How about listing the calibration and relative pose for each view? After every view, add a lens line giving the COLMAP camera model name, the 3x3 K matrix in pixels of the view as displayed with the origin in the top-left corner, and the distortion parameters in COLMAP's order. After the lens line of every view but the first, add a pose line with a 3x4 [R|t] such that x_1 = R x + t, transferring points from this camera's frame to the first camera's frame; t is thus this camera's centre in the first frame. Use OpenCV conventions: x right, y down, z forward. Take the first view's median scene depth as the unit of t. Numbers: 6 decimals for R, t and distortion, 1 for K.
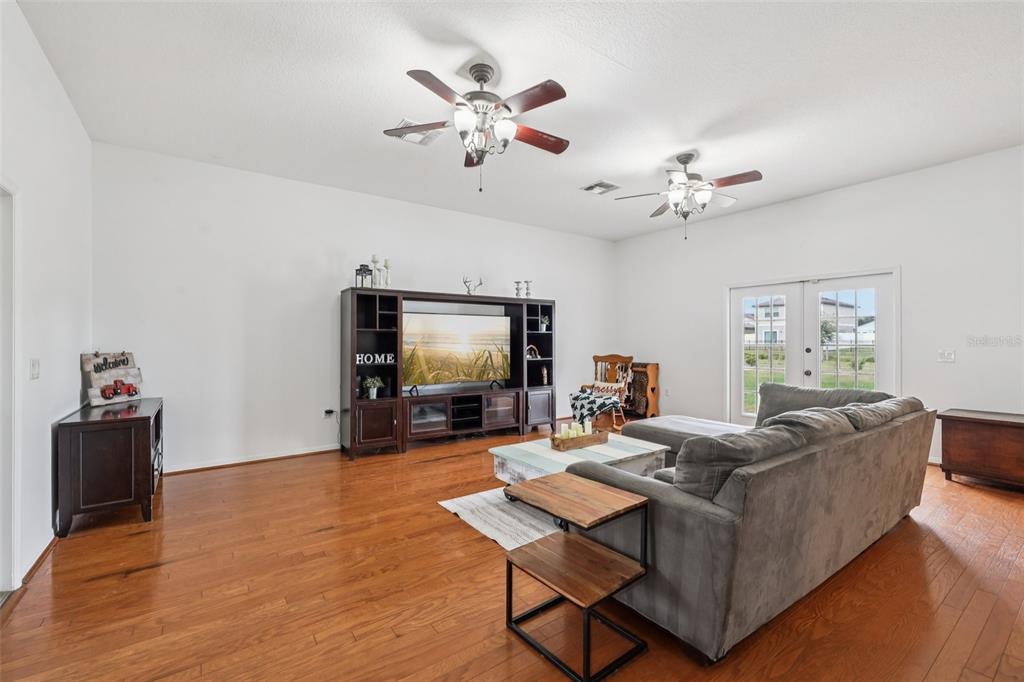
lens RADIAL K [[440.9, 0, 512.0], [0, 440.9, 341.0], [0, 0, 1]] dist [-0.000740, -0.000085]
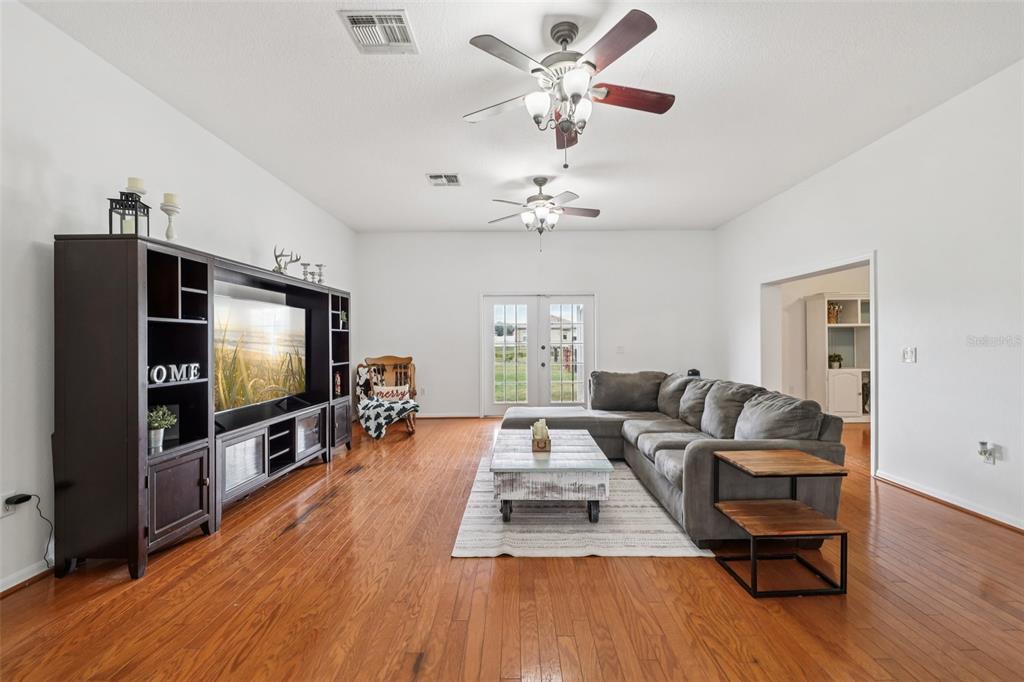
lens RADIAL K [[436.4, 0, 512.3], [0, 436.4, 343.3], [0, 0, 1]] dist [0.000492, 0.000158]
pose [[0.585924, -0.006127, 0.810343, -0.491369], [0.006391, 0.999975, 0.002940, 0.003829], [-0.810341, 0.003456, 0.585949, 0.338698]]
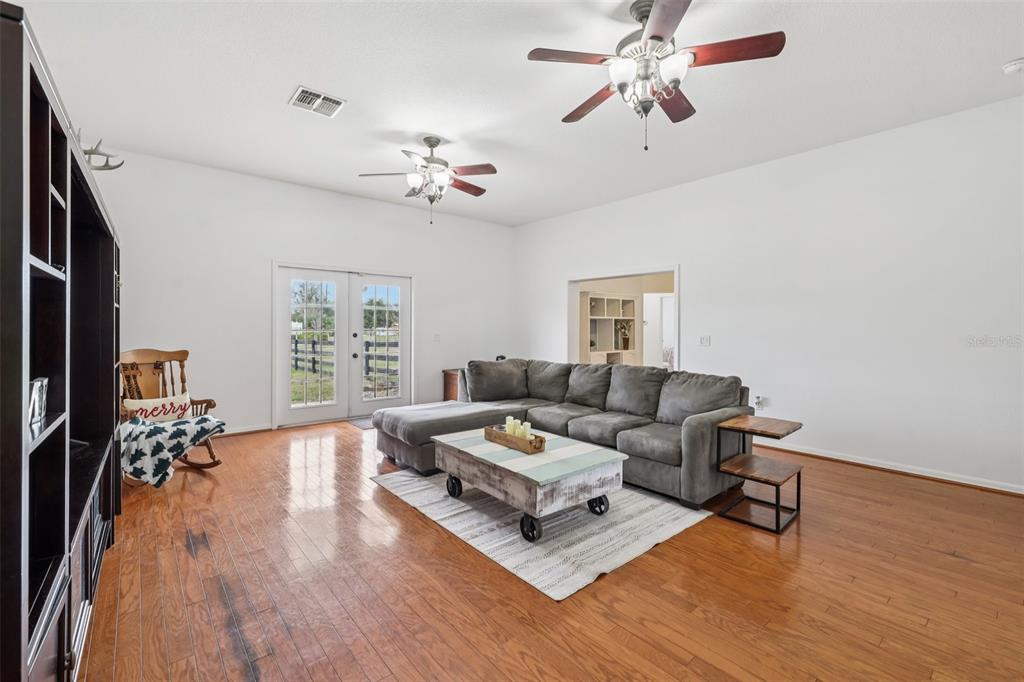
lens RADIAL K [[444.9, 0, 510.9], [0, 444.9, 327.7], [0, 0, 1]] dist [0.000215, 0.000294]
pose [[-0.086485, 0.000946, 0.996253, -0.527131], [-0.003417, 0.999993, -0.001246, 0.002214], [-0.996247, -0.003512, -0.086481, 0.779096]]
